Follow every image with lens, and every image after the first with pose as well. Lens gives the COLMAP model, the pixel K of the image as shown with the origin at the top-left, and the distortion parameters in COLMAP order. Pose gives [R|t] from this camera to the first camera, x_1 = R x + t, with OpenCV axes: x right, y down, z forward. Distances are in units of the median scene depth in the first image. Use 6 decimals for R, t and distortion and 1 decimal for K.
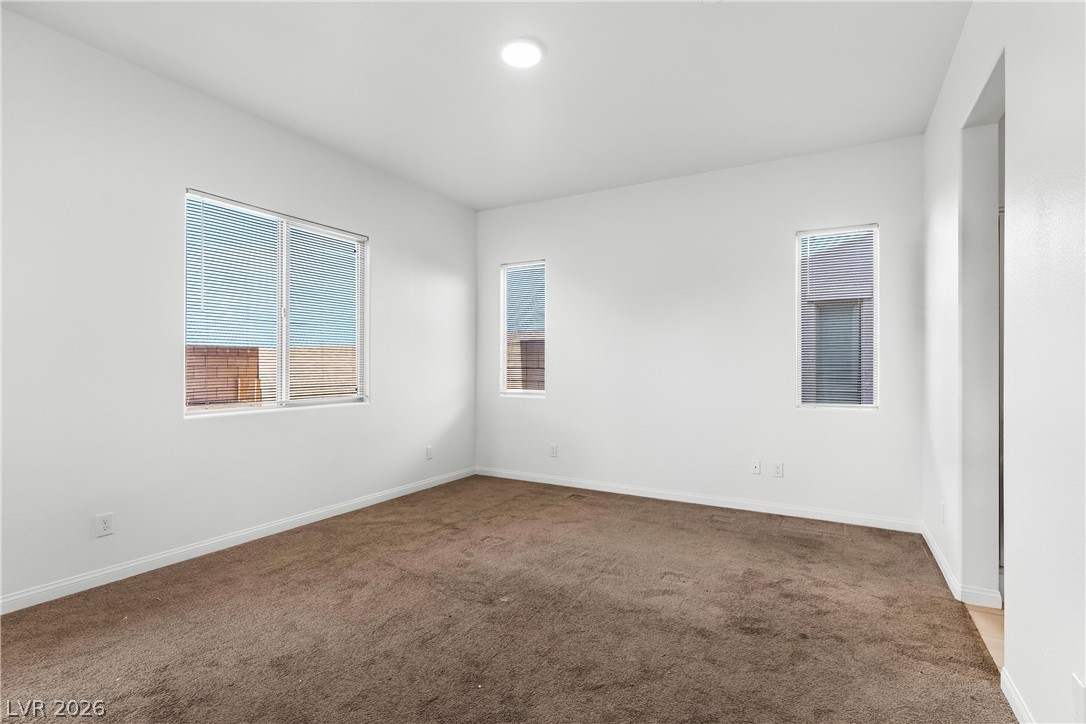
lens RADIAL K [[532.3, 0, 547.7], [0, 532.3, 354.0], [0, 0, 1]] dist [0.010227, -0.000935]
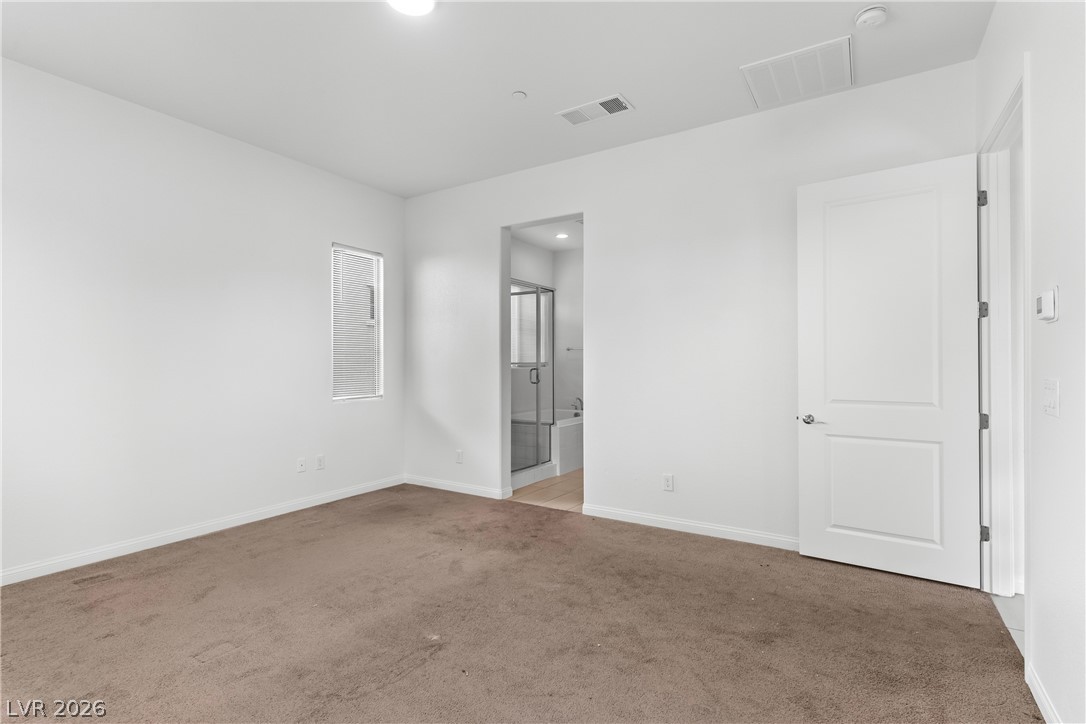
lens RADIAL K [[532.3, 0, 546.2], [0, 532.3, 357.9], [0, 0, 1]] dist [0.010227, -0.000935]
pose [[0.021012, 0.008544, 0.999743, -0.865820], [-0.022478, 0.999715, -0.008072, 0.010318], [-0.999526, -0.022303, 0.021198, 0.743631]]
